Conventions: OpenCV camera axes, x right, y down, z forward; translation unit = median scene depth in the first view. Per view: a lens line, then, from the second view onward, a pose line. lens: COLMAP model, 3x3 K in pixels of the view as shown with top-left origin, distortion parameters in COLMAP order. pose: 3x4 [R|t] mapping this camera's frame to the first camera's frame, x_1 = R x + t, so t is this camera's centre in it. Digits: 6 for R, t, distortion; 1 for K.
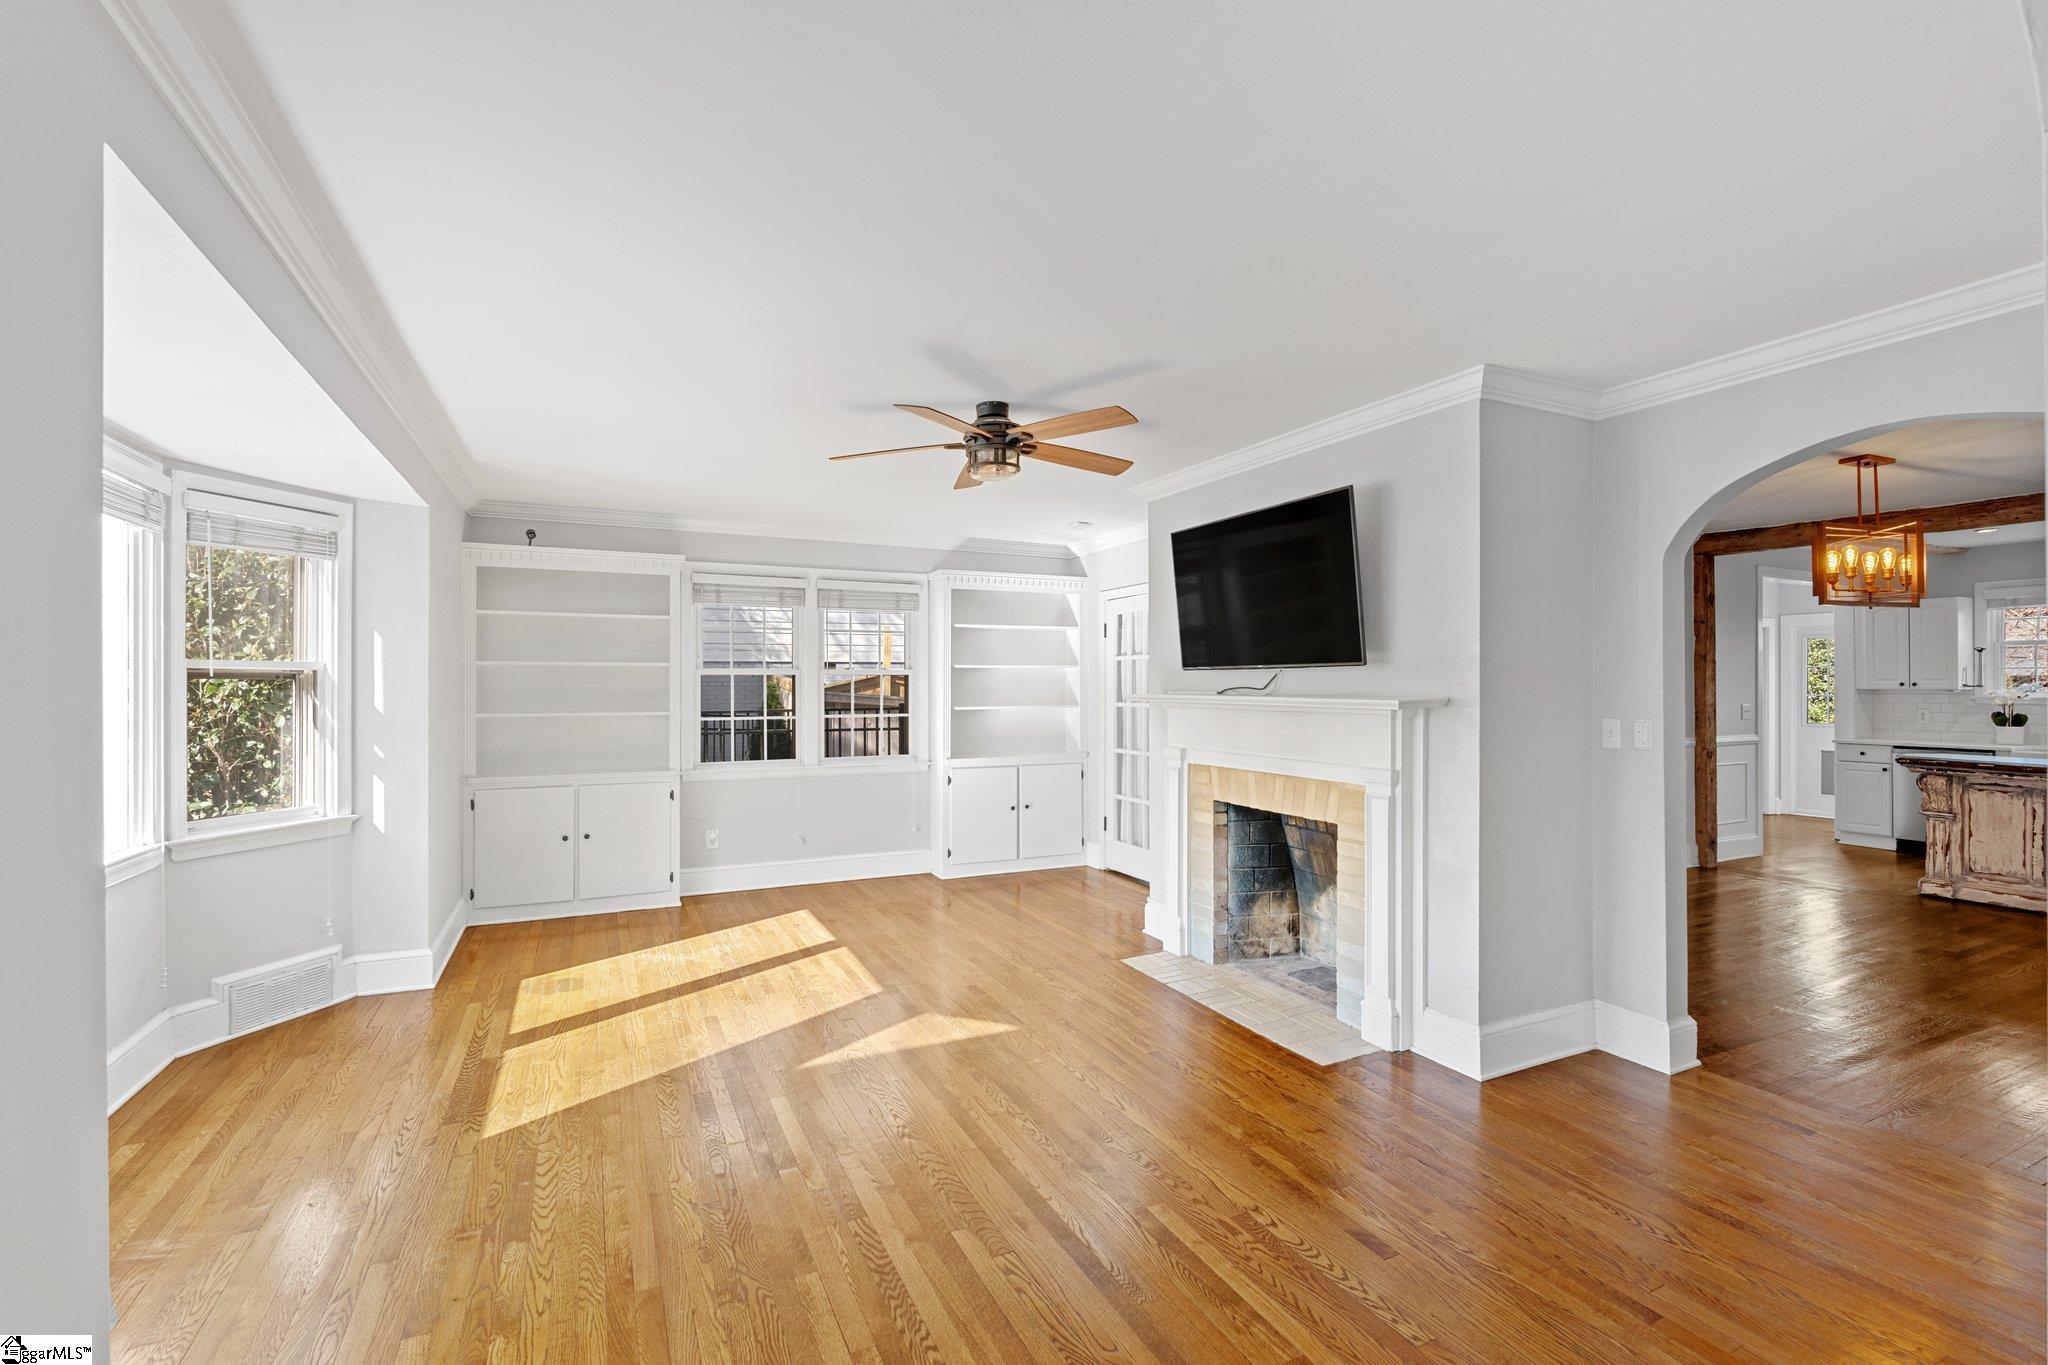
lens RADIAL K [[911.6, 0, 1014.2], [0, 911.6, 680.3], [0, 0, 1]] dist [-0.007107, 0.000661]
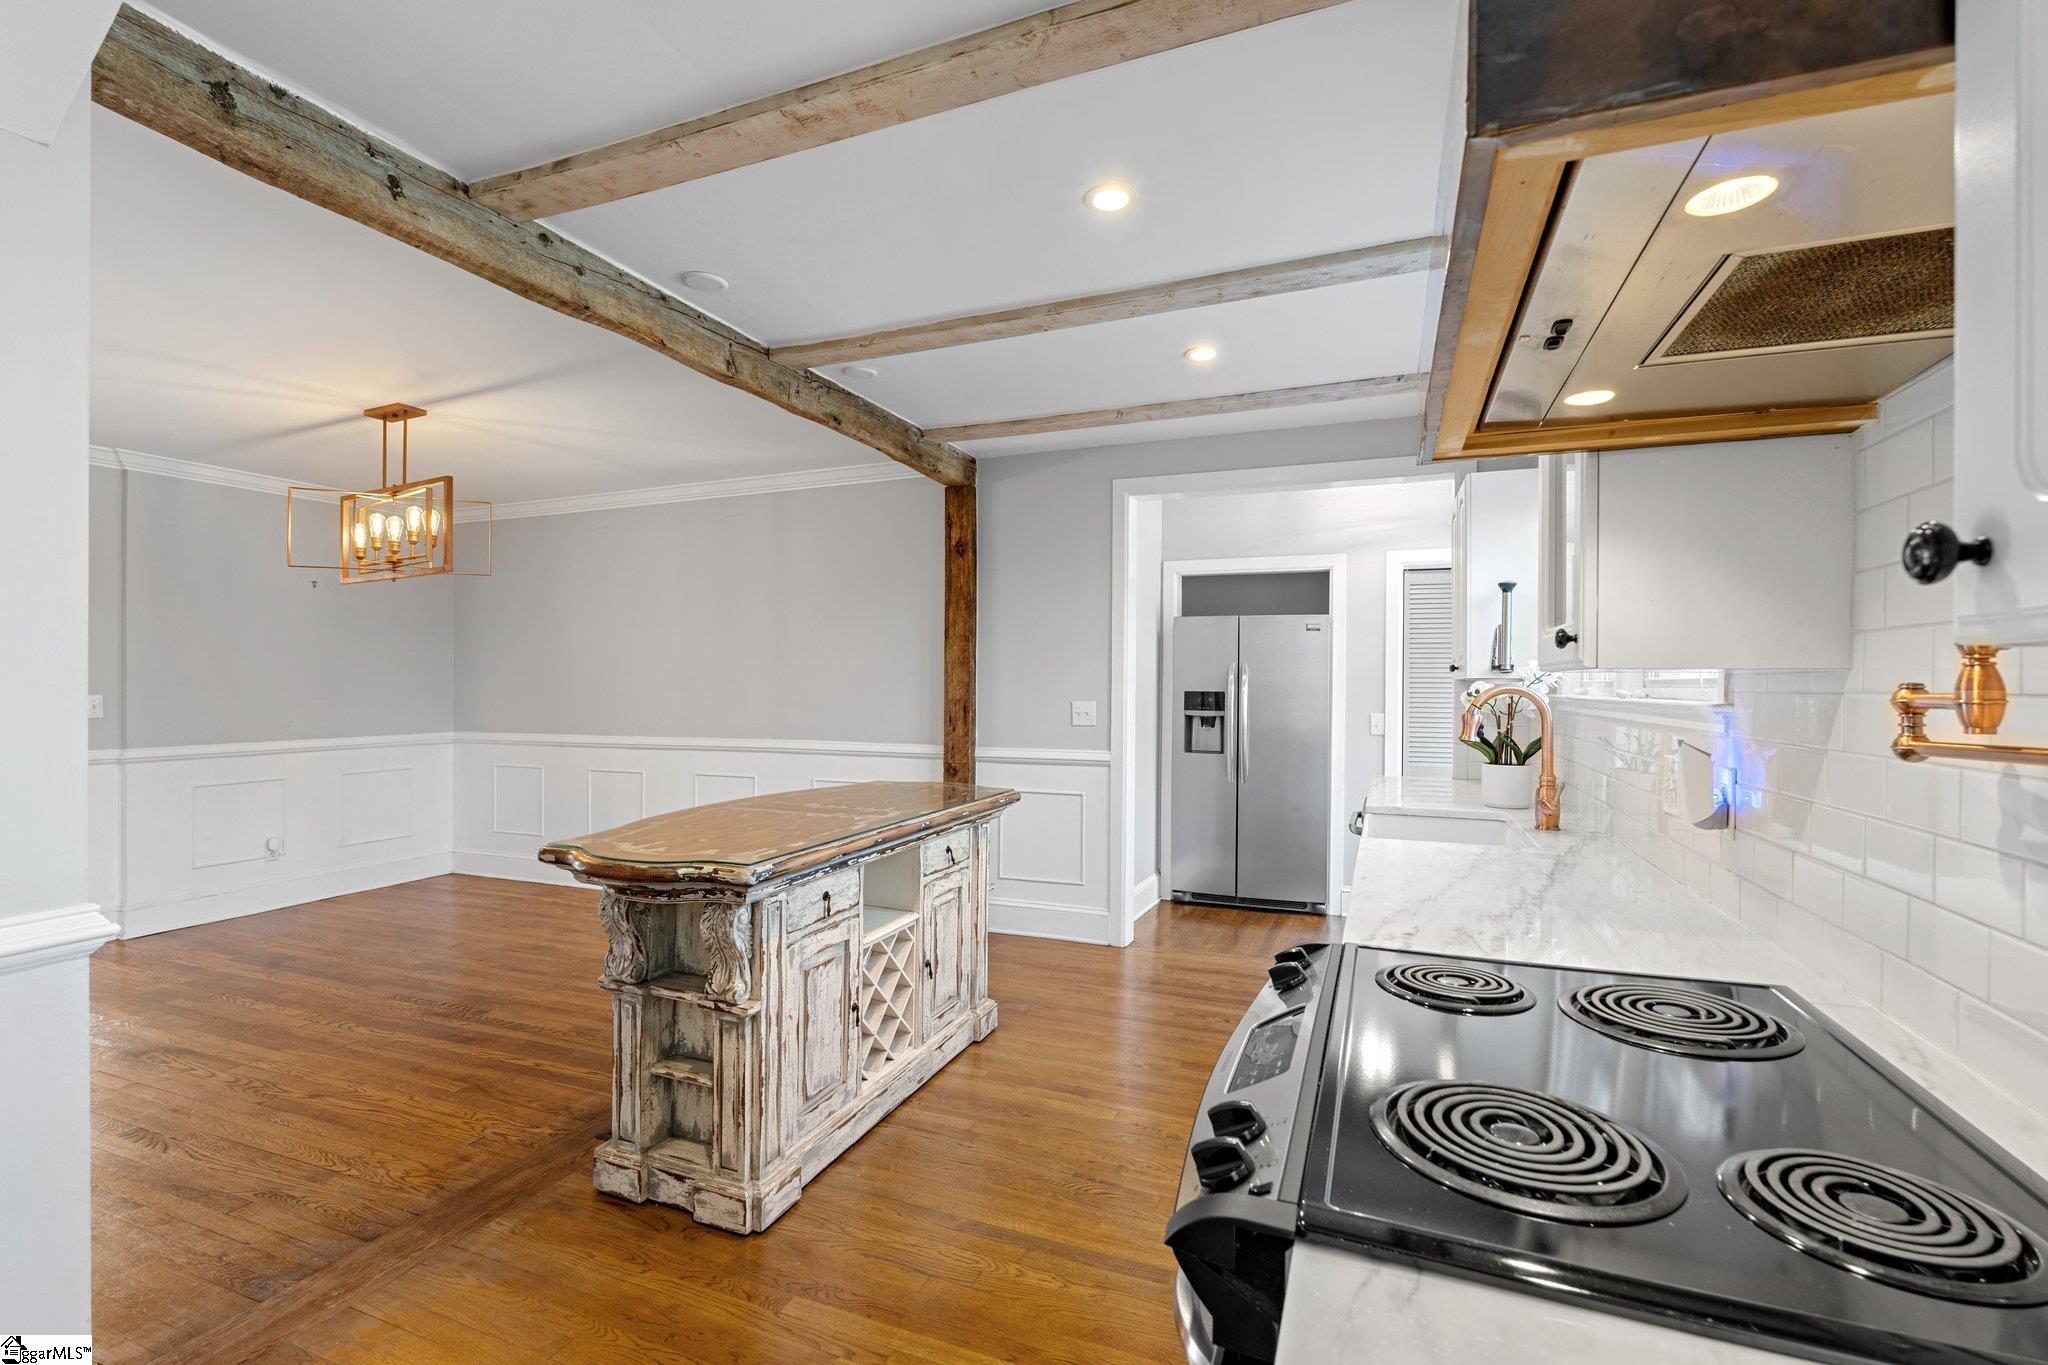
lens RADIAL K [[911.6, 0, 1029.0], [0, 911.6, 681.4], [0, 0, 1]] dist [-0.007107, 0.000661]
pose [[0.682283, 0.001570, -0.731086, 1.547314], [0.001727, 0.999991, 0.003758, 0.012225], [0.731086, -0.003827, 0.682275, 0.657355]]
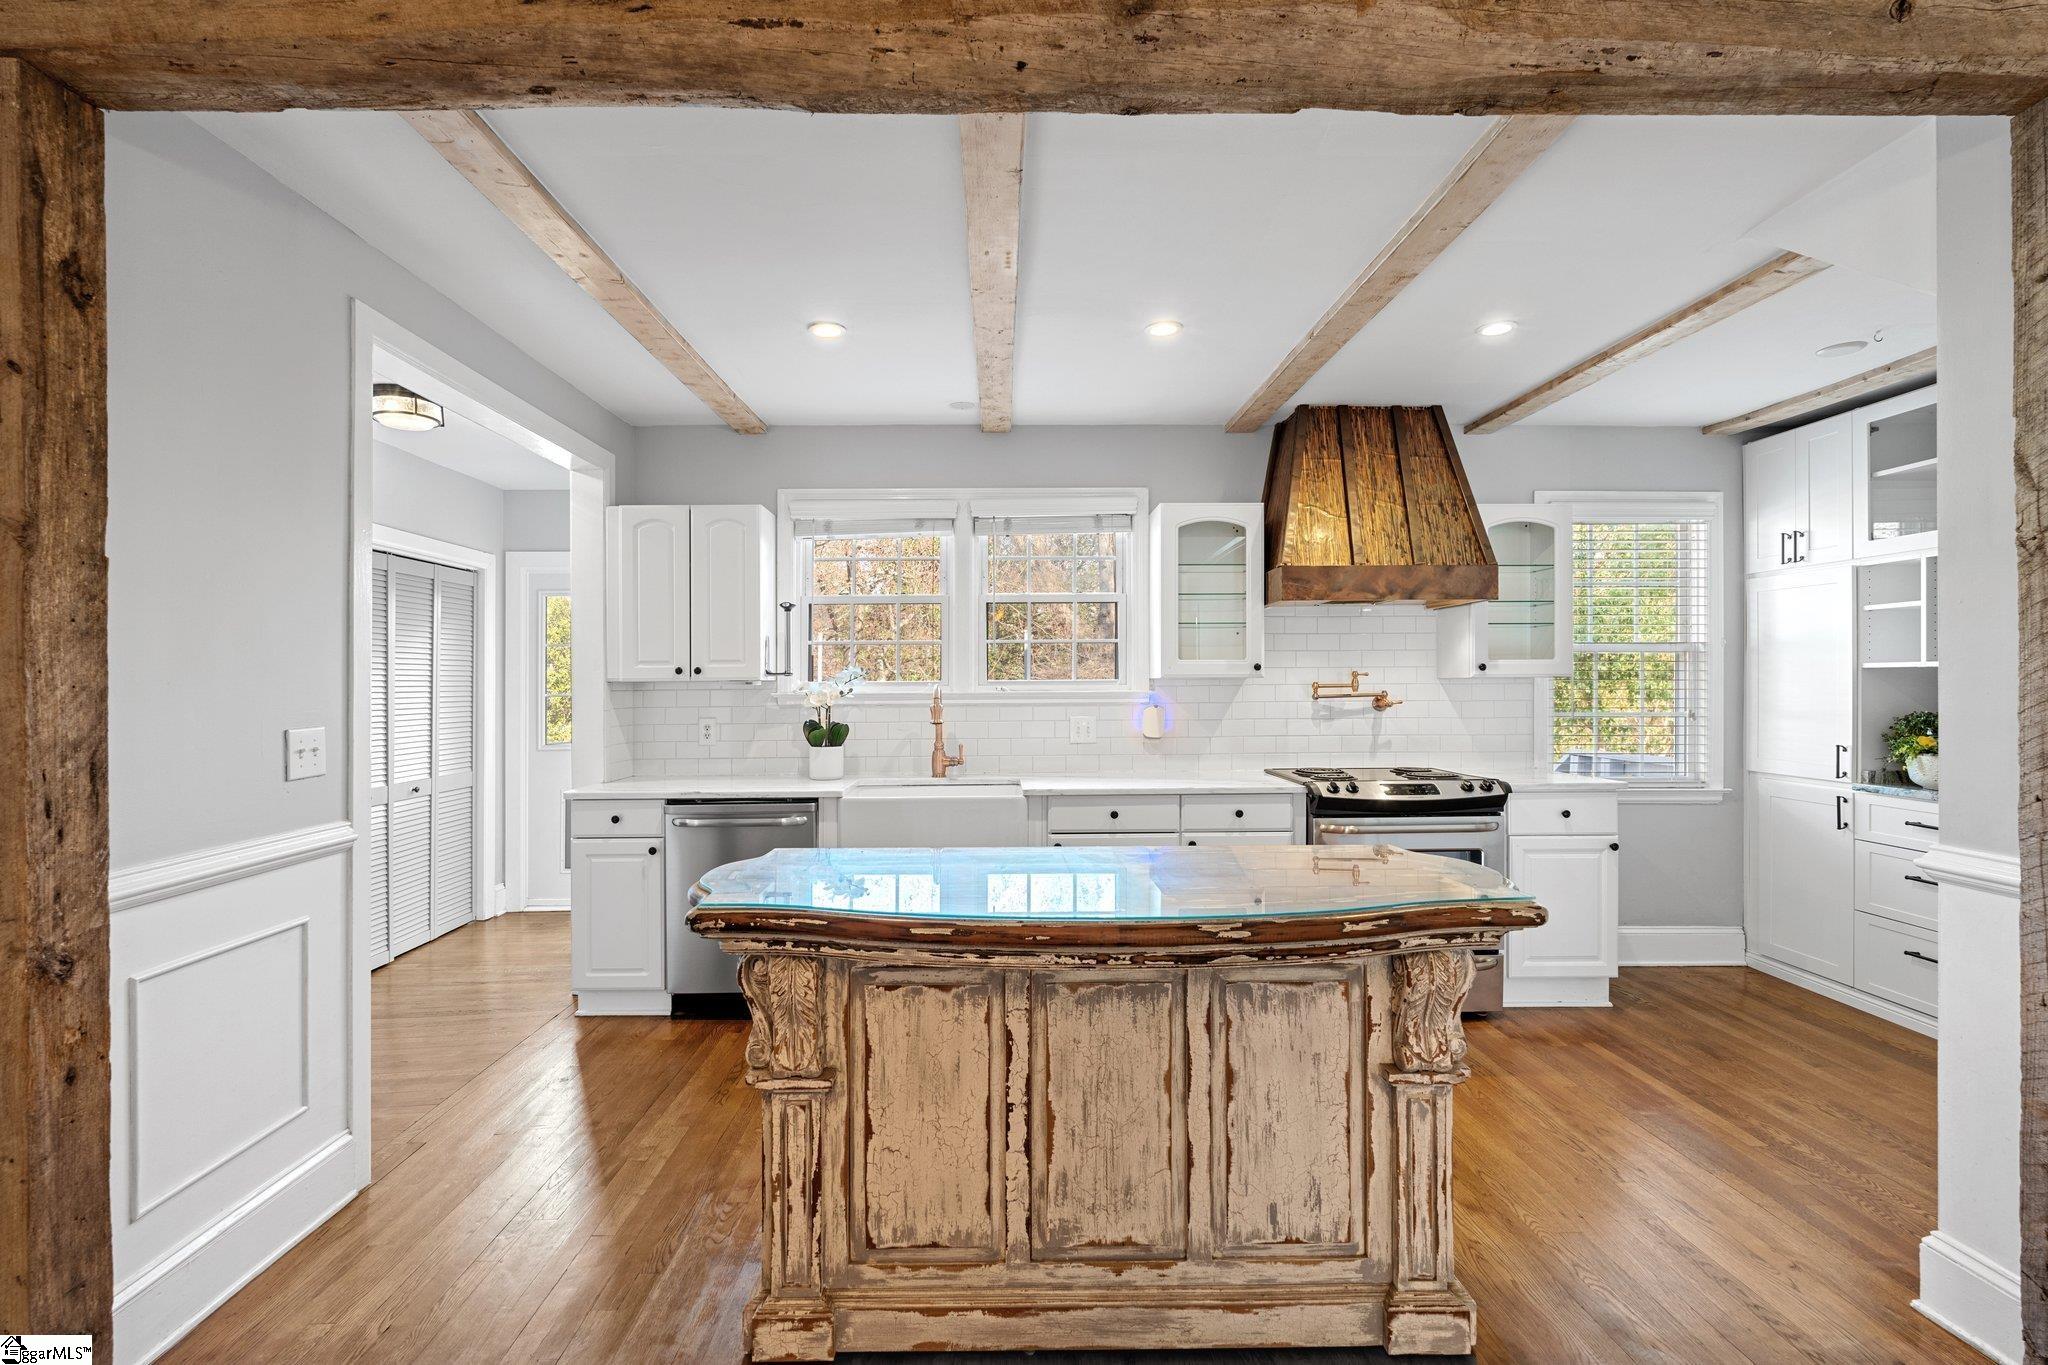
lens RADIAL K [[911.6, 0, 1017.4], [0, 911.6, 680.2], [0, 0, 1]] dist [-0.007107, 0.000661]
pose [[0.410106, 0.001881, 0.912036, 0.773652], [-0.000968, 0.999998, -0.001627, 0.013326], [-0.912038, -0.000216, 0.410107, 0.806955]]
